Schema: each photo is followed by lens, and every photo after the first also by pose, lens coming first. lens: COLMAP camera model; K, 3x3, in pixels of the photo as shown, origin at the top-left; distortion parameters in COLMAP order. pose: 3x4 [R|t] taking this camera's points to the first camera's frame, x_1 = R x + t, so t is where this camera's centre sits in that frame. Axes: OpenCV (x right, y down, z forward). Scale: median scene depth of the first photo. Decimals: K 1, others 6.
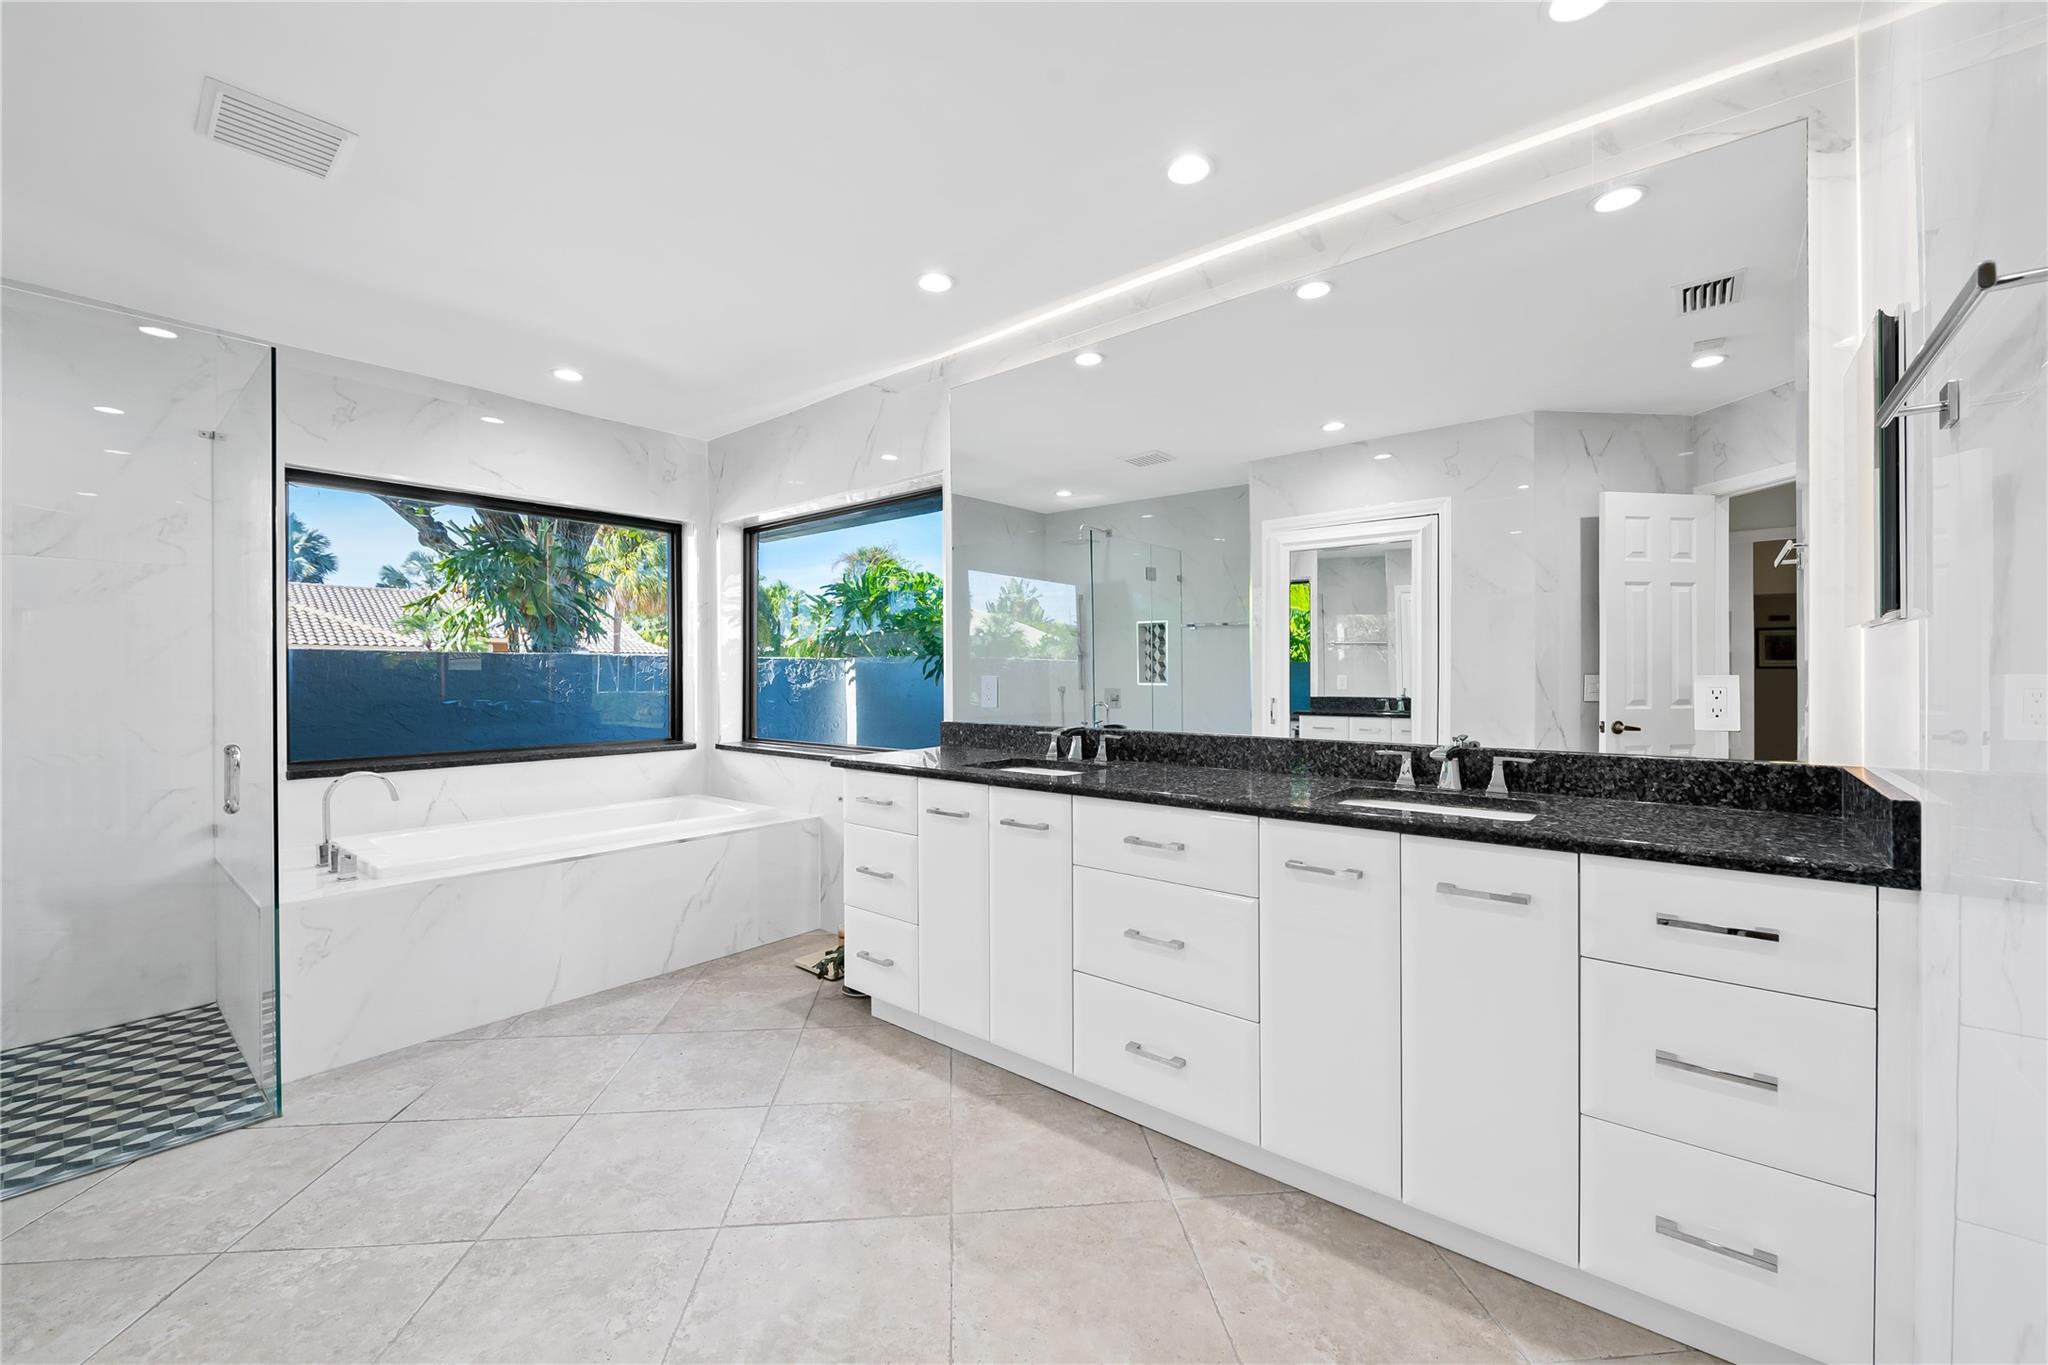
lens RADIAL K [[819.2, 0, 1024.6], [0, 819.2, 673.1], [0, 0, 1]] dist [0.001162, -0.000529]
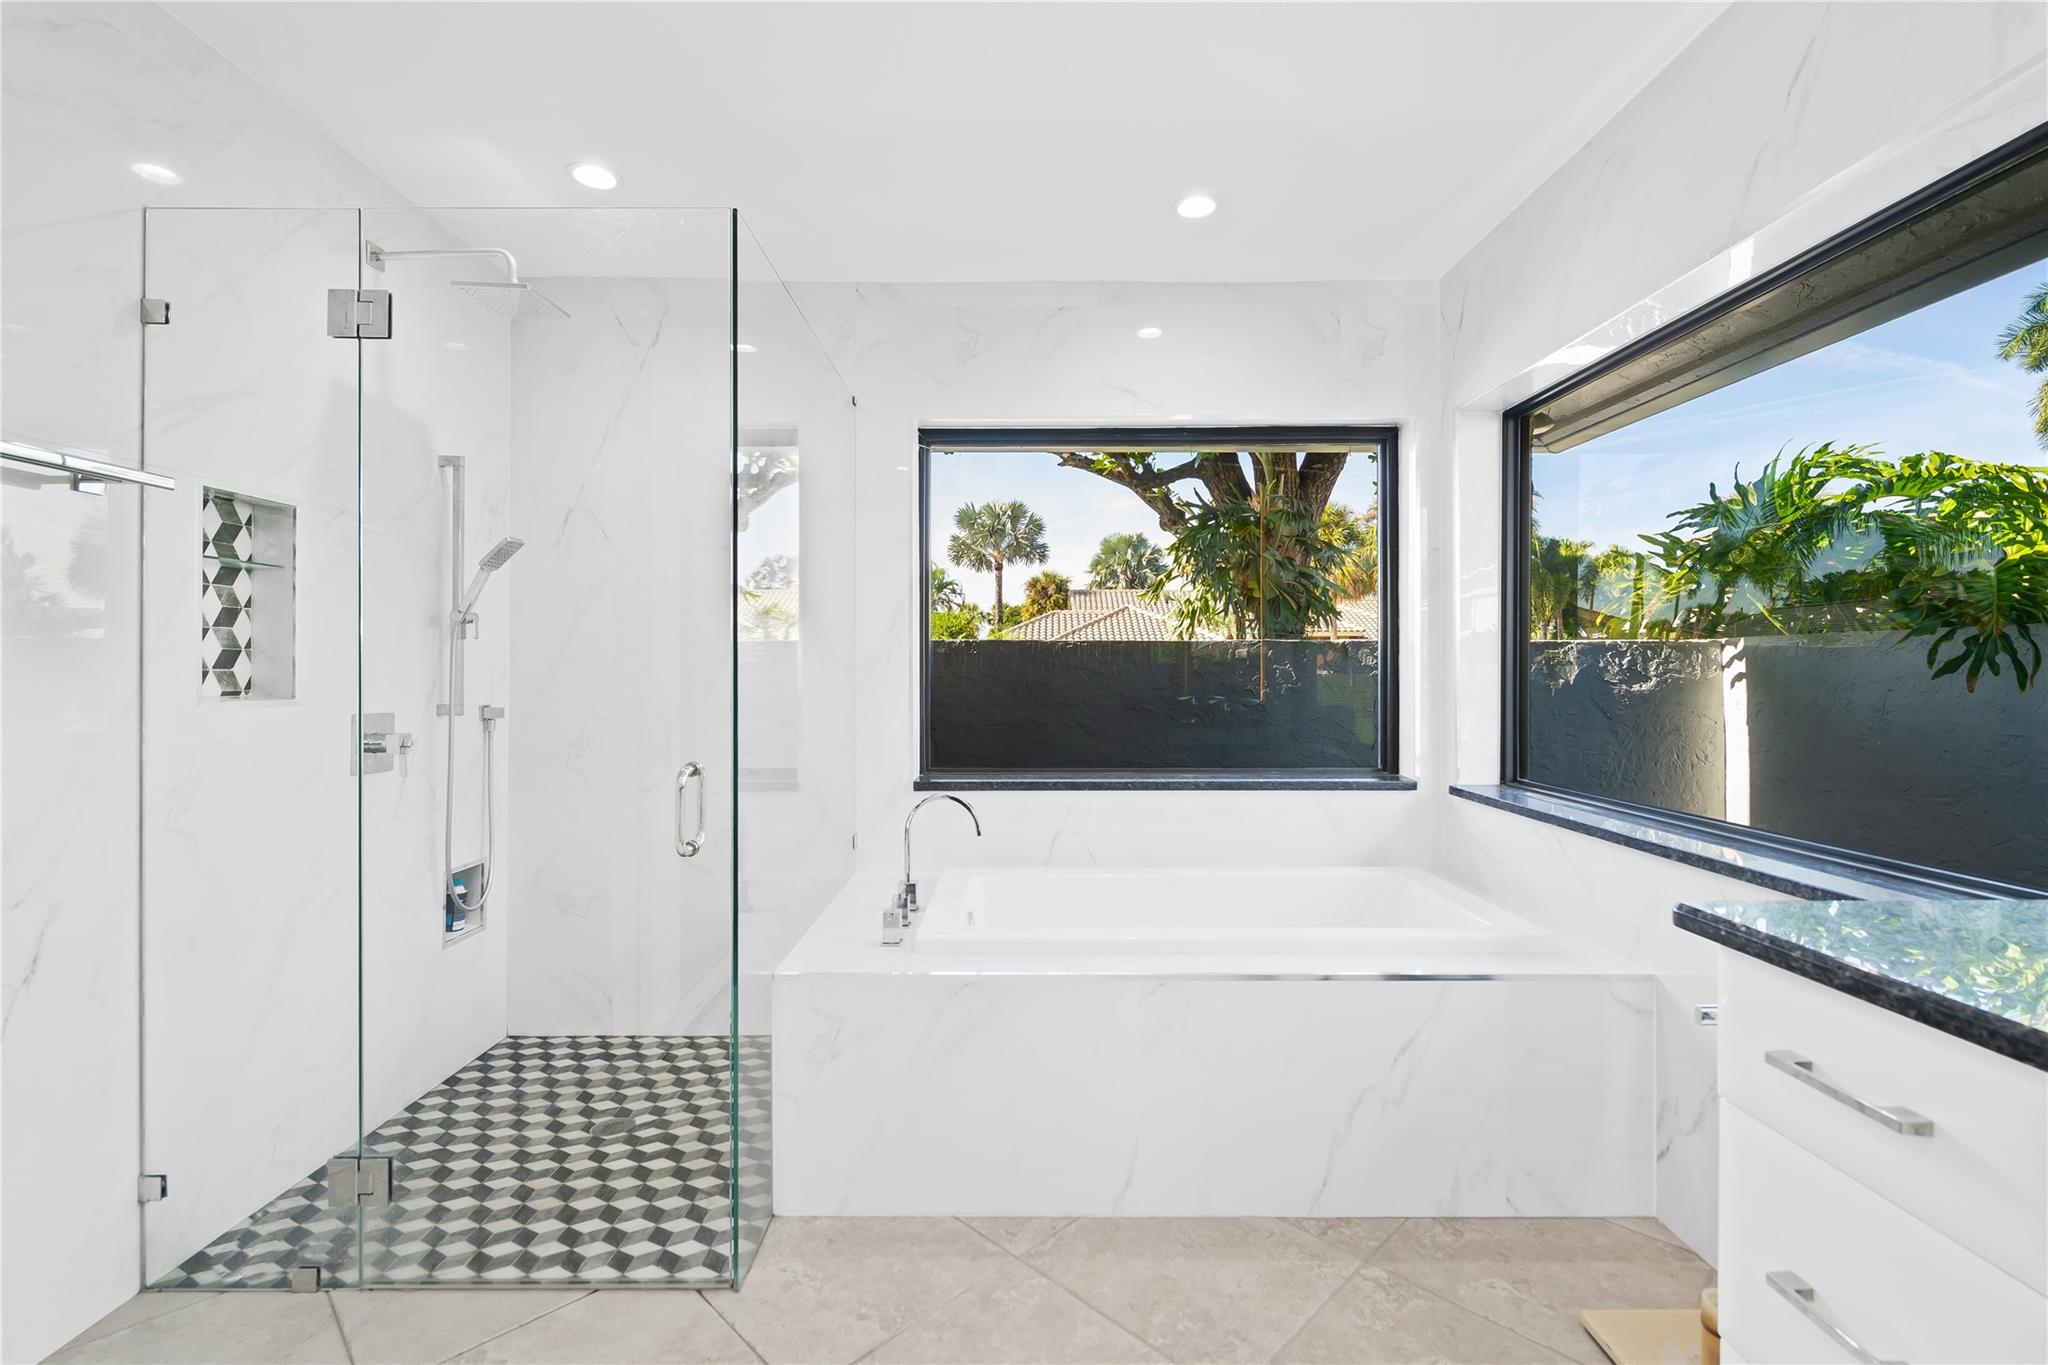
lens RADIAL K [[912.1, 0, 1019.6], [0, 912.1, 665.3], [0, 0, 1]] dist [-0.000418, -0.000229]
pose [[0.643483, -0.002949, -0.765455, -0.057648], [0.000238, 0.999993, -0.003652, 0.001946], [0.765460, 0.002168, 0.643480, 0.263603]]
